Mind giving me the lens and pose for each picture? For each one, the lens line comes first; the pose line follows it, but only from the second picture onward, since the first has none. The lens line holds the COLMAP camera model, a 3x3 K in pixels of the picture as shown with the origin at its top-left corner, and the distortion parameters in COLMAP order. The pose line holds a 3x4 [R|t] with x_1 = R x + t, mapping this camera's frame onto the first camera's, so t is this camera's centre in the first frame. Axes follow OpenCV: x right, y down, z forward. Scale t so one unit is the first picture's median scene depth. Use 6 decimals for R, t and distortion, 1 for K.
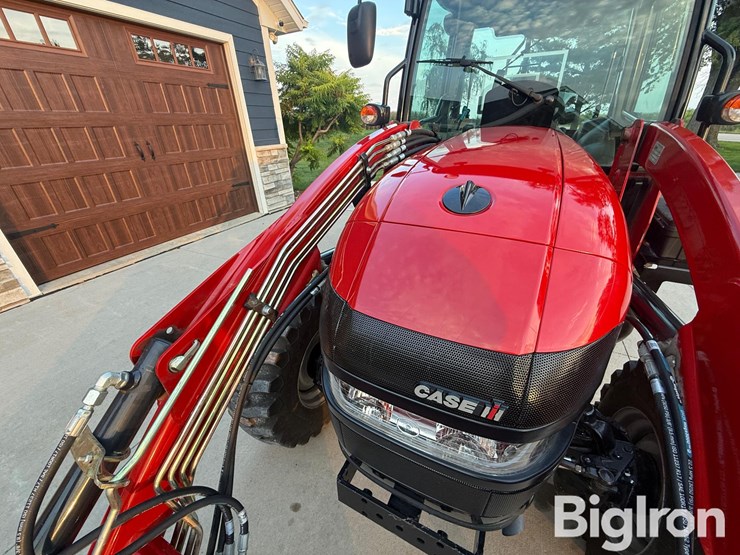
lens RADIAL K [[291.4, 0, 368.7], [0, 291.4, 278.6], [0, 0, 1]] dist [0.000990, -0.000299]
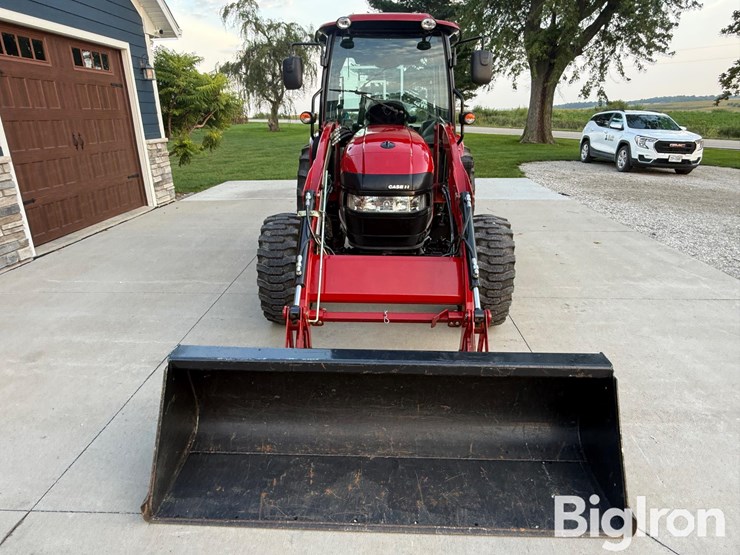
lens RADIAL K [[482.4, 0, 365.4], [0, 482.4, 278.7], [0, 0, 1]] dist [0.003079, 0.001798]
pose [[0.911380, -0.116542, 0.394721, -0.475186], [0.181404, 0.974633, -0.131086, 0.423100], [-0.369431, 0.191073, 0.909402, -0.804715]]
